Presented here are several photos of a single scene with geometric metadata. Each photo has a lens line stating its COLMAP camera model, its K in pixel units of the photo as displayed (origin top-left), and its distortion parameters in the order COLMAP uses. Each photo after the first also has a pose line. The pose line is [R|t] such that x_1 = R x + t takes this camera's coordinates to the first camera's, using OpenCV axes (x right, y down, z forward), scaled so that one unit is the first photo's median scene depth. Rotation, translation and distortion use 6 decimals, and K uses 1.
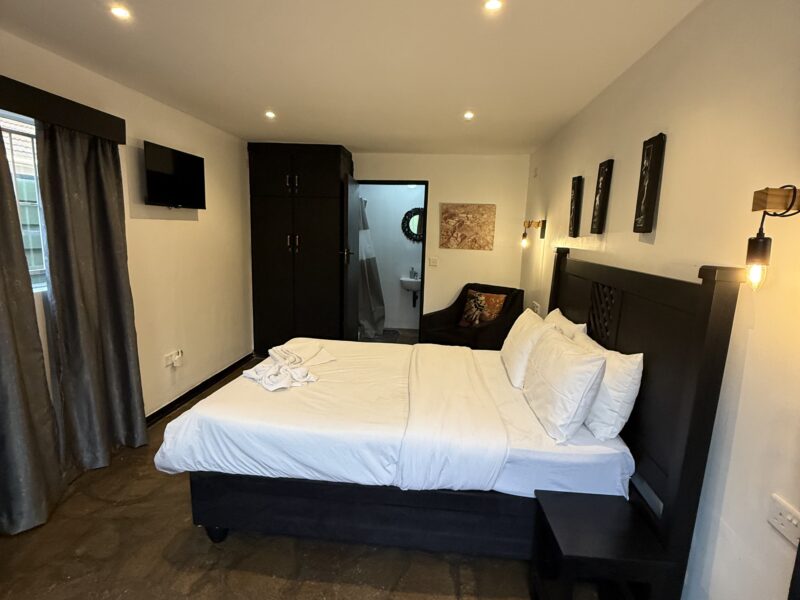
lens RADIAL K [[427.1, 0, 397.1], [0, 427.1, 294.8], [0, 0, 1]] dist [0.002879, -0.000661]
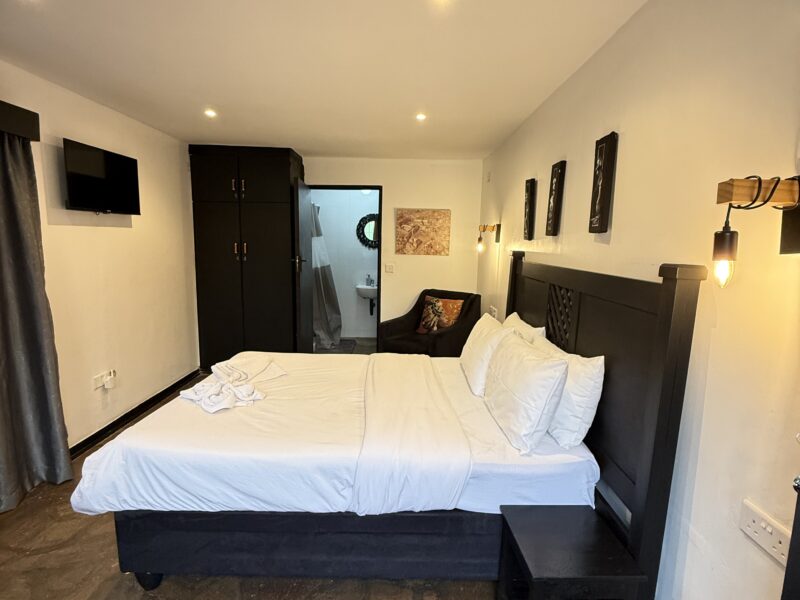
lens RADIAL K [[427.1, 0, 397.1], [0, 427.1, 294.8], [0, 0, 1]] dist [0.002879, -0.000661]
pose [[0.994960, -0.024068, 0.097342, 0.011696], [0.025843, 0.999521, -0.017021, 0.001695], [-0.096886, 0.019451, 0.995105, 0.056077]]
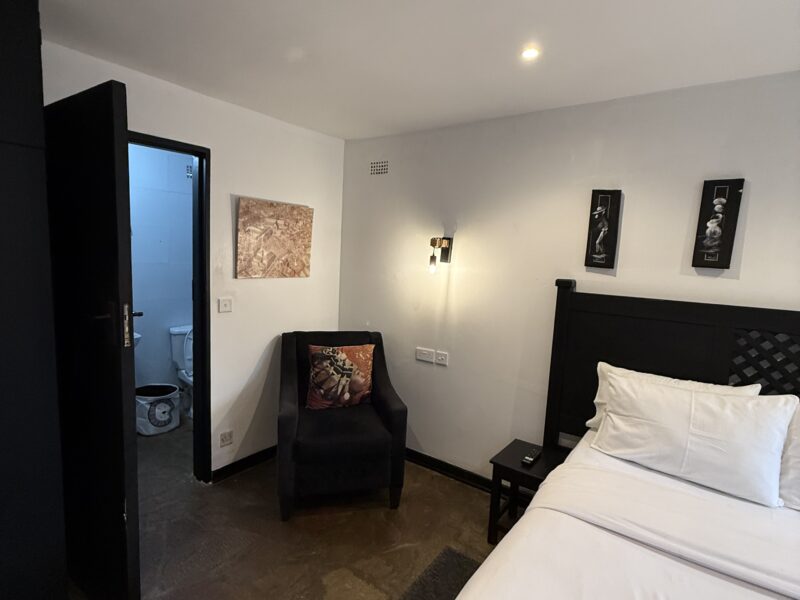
lens RADIAL K [[427.1, 0, 397.1], [0, 427.1, 294.8], [0, 0, 1]] dist [0.002879, -0.000661]
pose [[0.522694, -0.092546, 0.847482, -0.547320], [0.096212, 0.994143, 0.049222, -0.202629], [-0.847074, 0.055810, 0.528536, 1.145857]]
